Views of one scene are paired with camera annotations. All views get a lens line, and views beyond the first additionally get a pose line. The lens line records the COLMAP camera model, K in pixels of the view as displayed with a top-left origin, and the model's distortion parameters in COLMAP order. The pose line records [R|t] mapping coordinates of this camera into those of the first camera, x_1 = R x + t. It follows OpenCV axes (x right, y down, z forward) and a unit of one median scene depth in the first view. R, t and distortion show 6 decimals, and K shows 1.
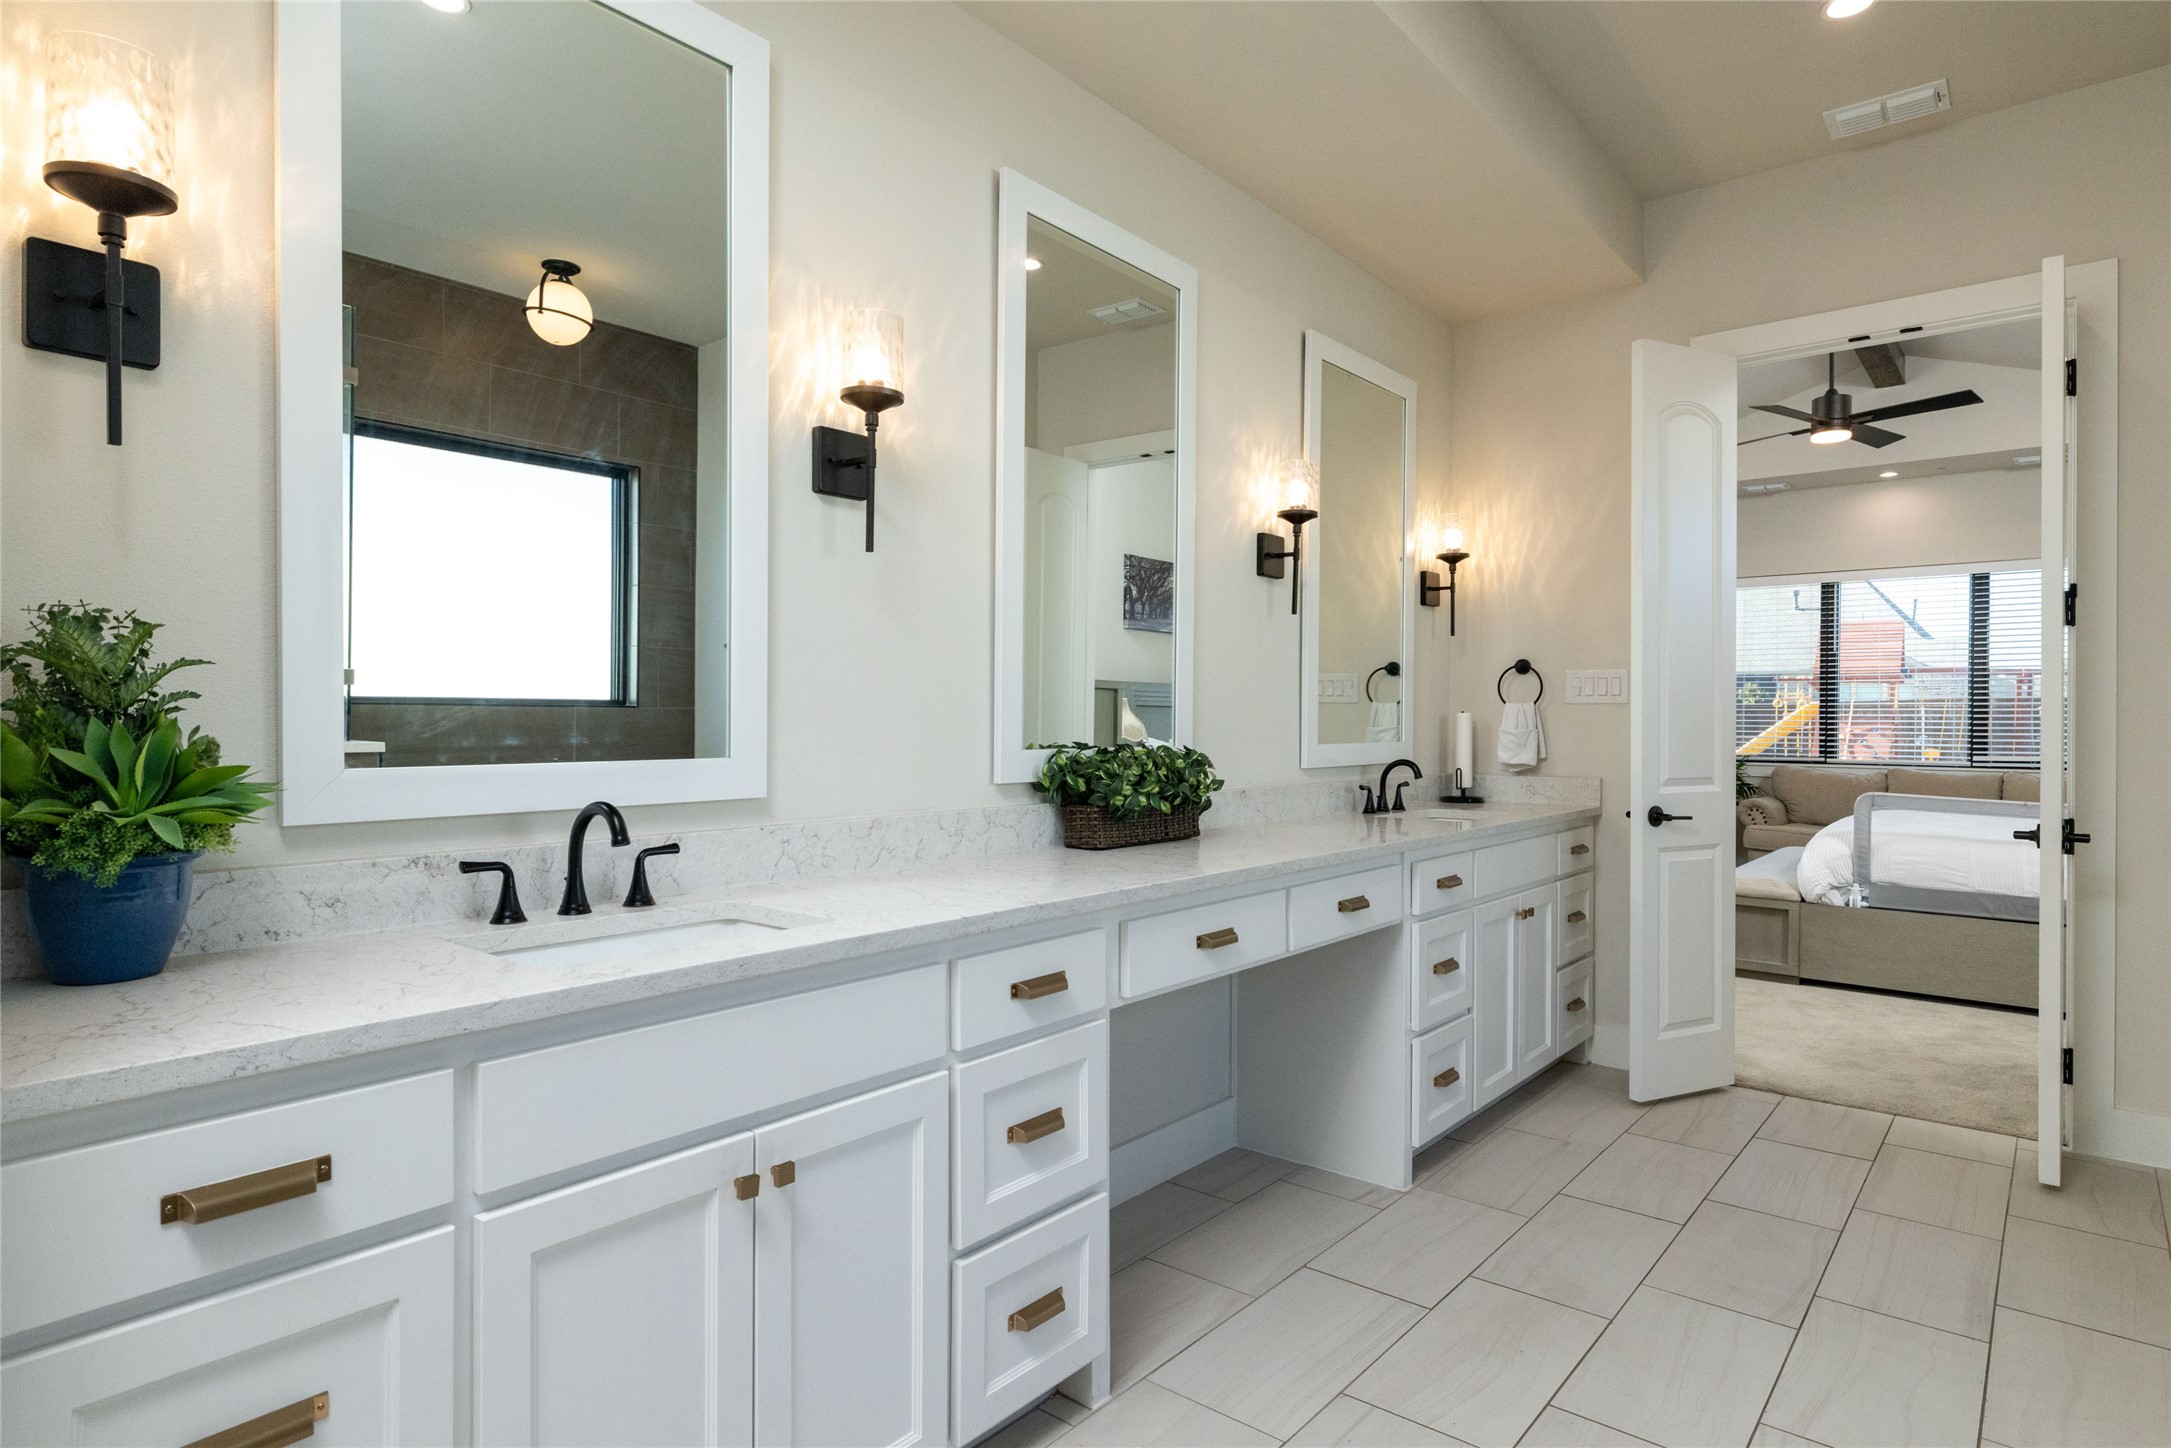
lens RADIAL K [[1176.2, 0, 1085.5], [0, 1176.2, 724.0], [0, 0, 1]] dist [-0.001342, -0.000227]
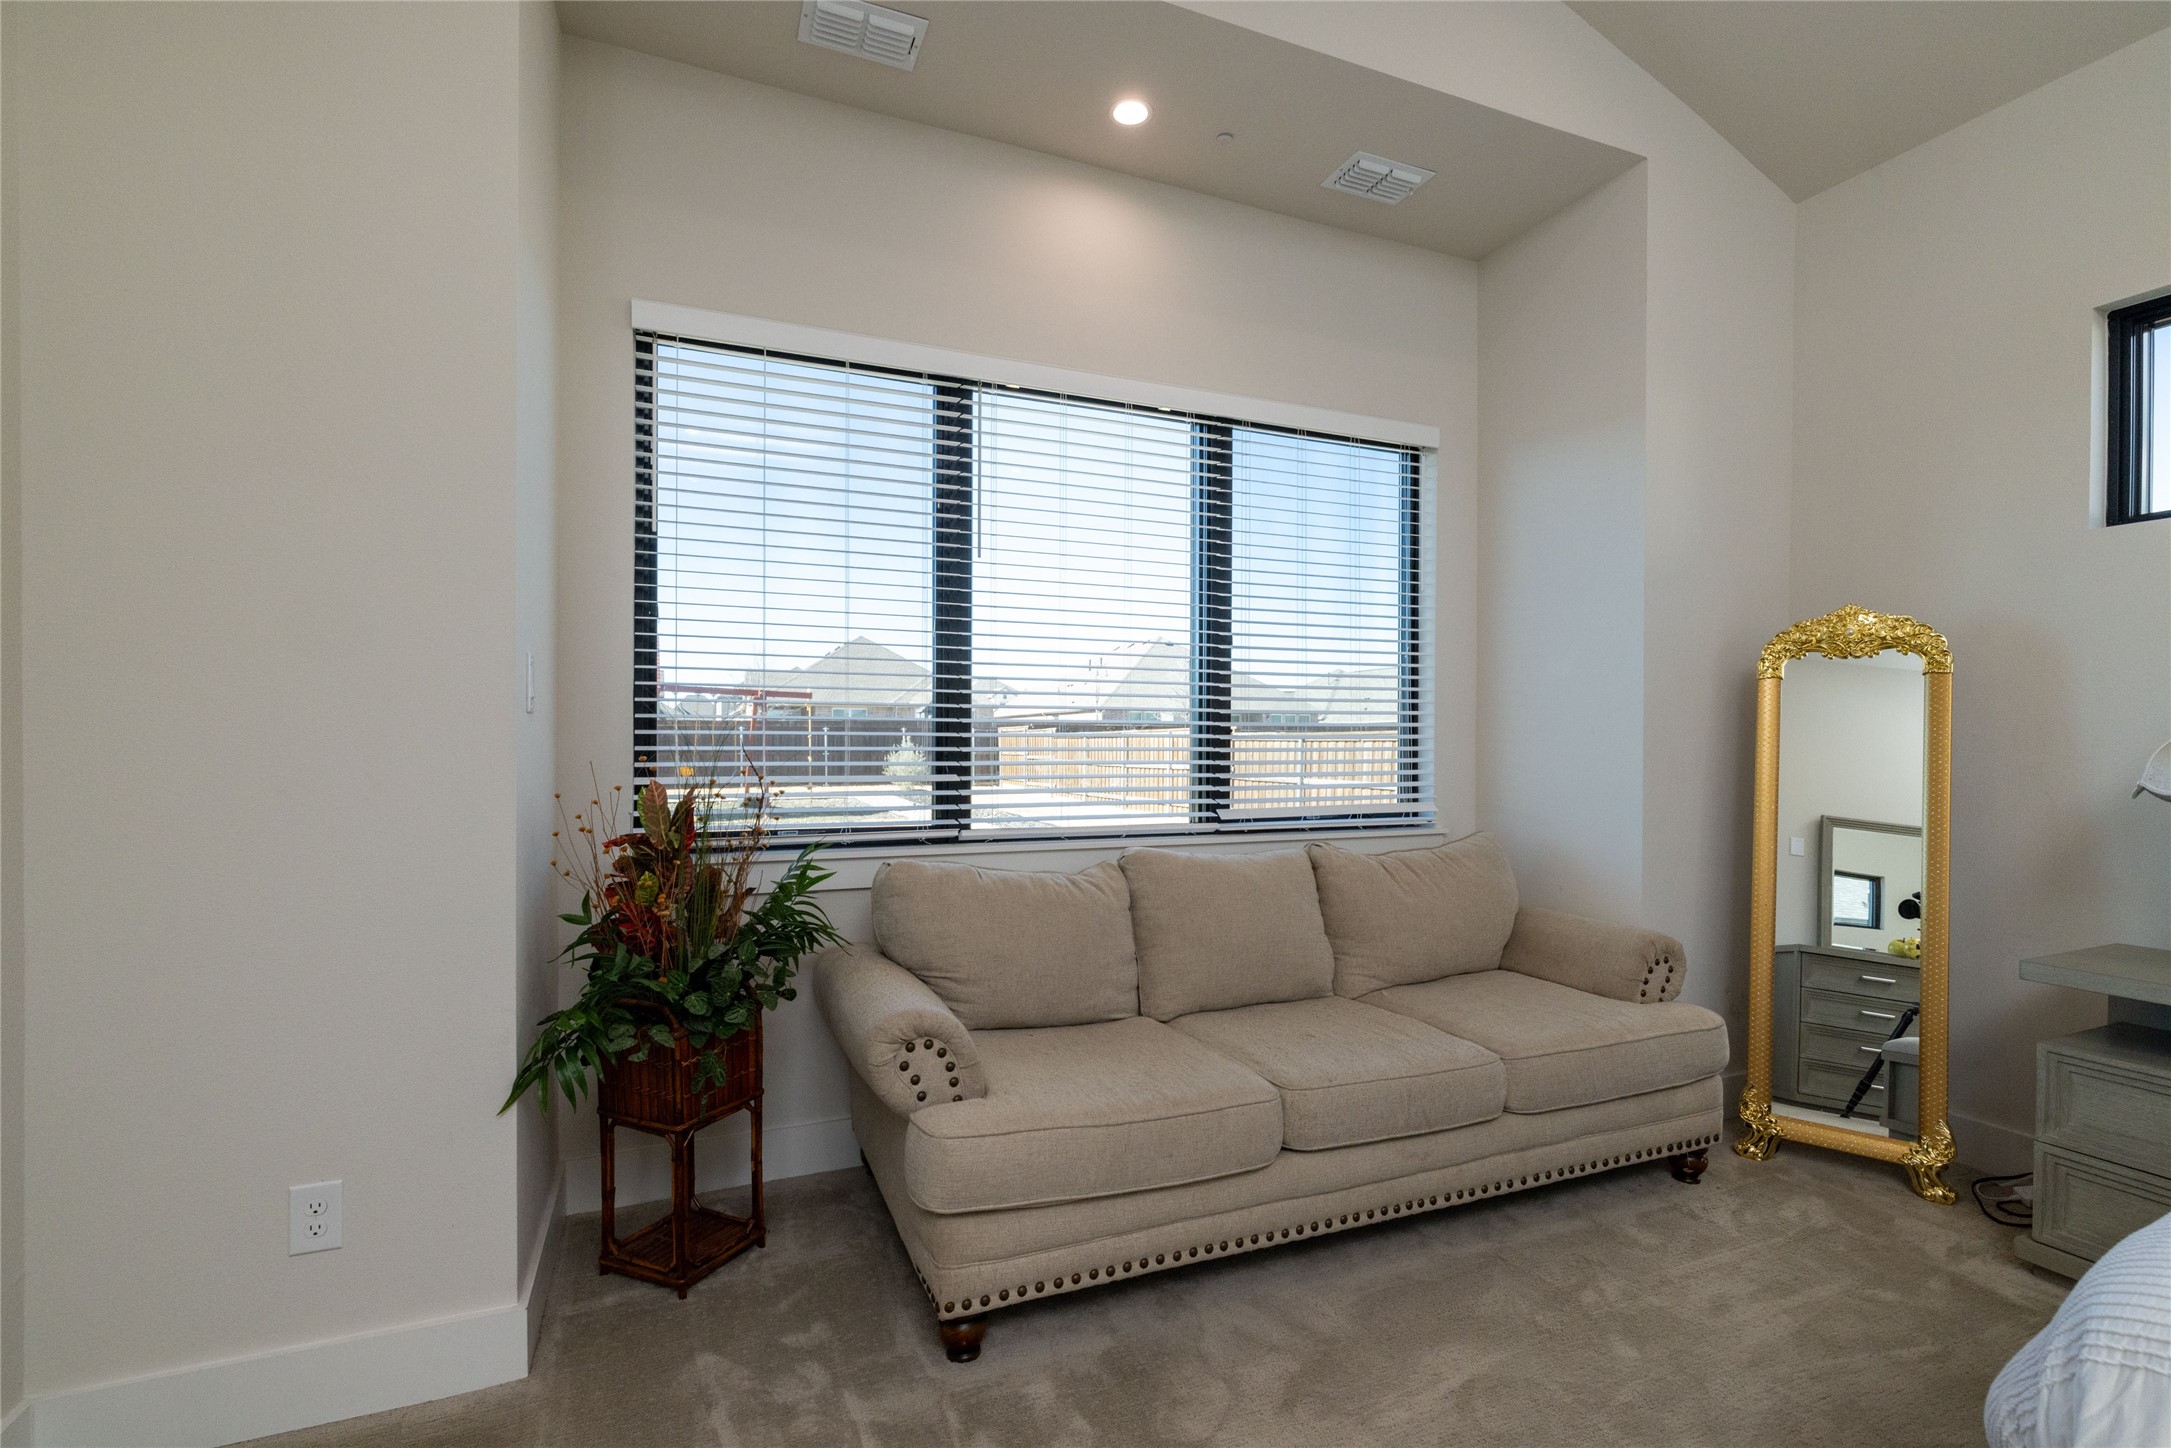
lens RADIAL K [[971.8, 0, 1076.5], [0, 971.8, 755.5], [0, 0, 1]] dist [0.001992, 0.000197]
pose [[0.463894, -0.015327, 0.885758, 0.875758], [0.002409, 0.999868, 0.016040, -0.001952], [-0.885887, -0.005307, 0.463870, 1.975022]]
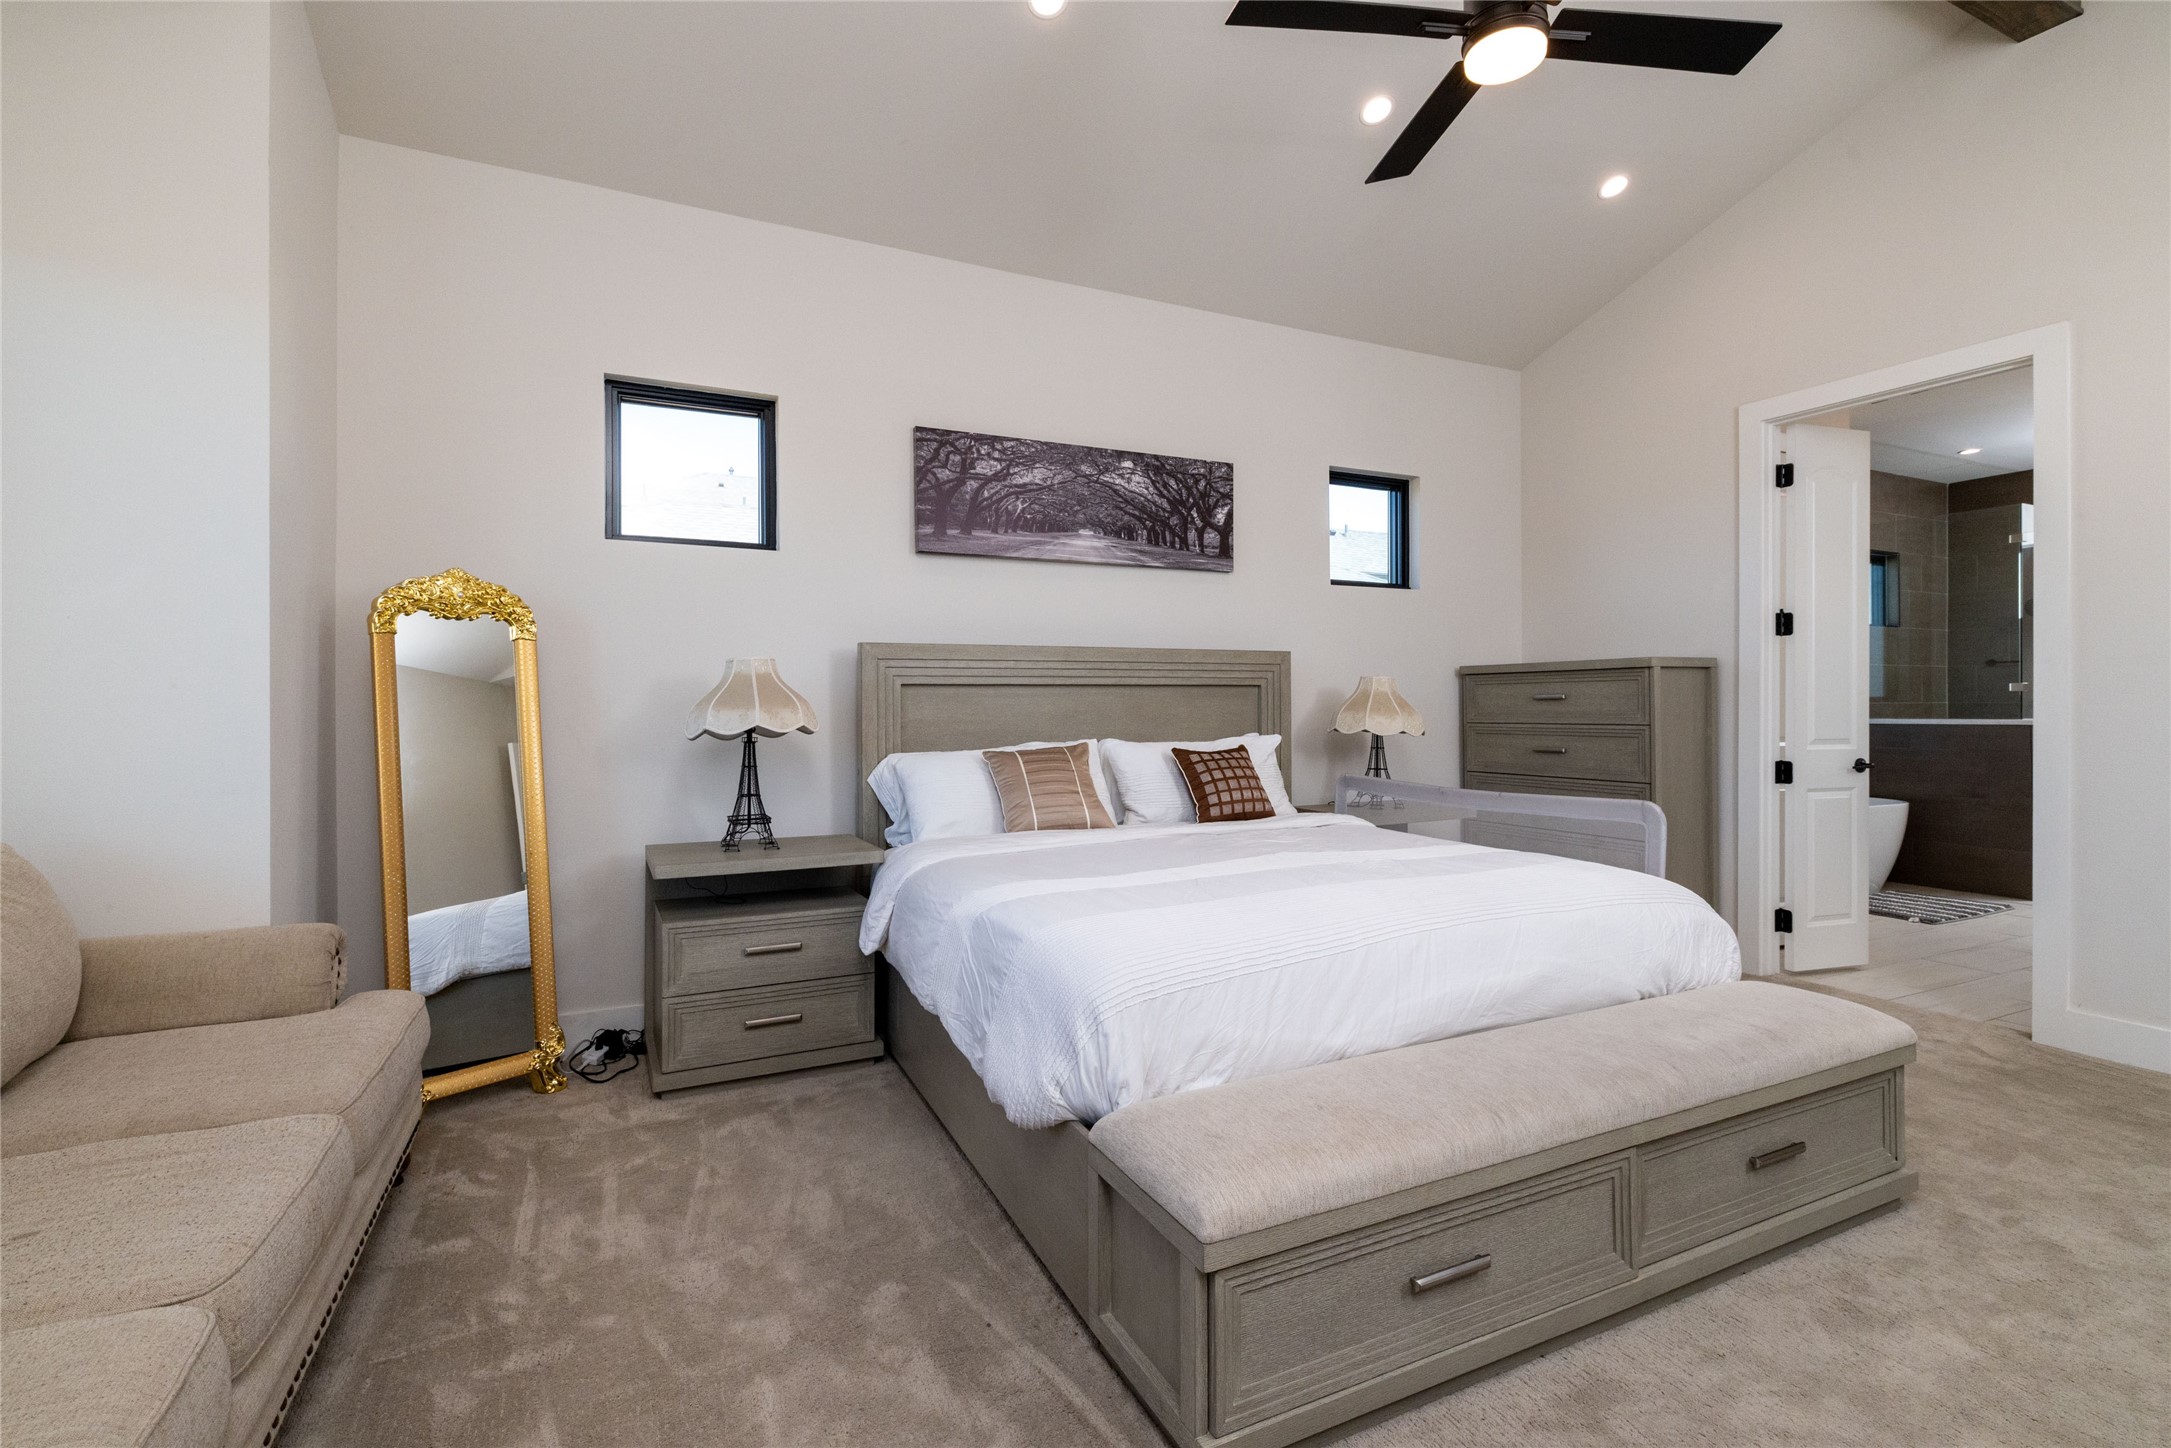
lens RADIAL K [[856.7, 0, 1224.8], [0, 856.7, 706.9], [0, 0, 1]] dist [0.001644, 0.000259]
pose [[-0.899934, -0.007150, 0.435967, 0.944129], [-0.002168, 0.999927, 0.011923, -0.002731], [-0.436020, 0.009785, -0.899884, 2.130623]]
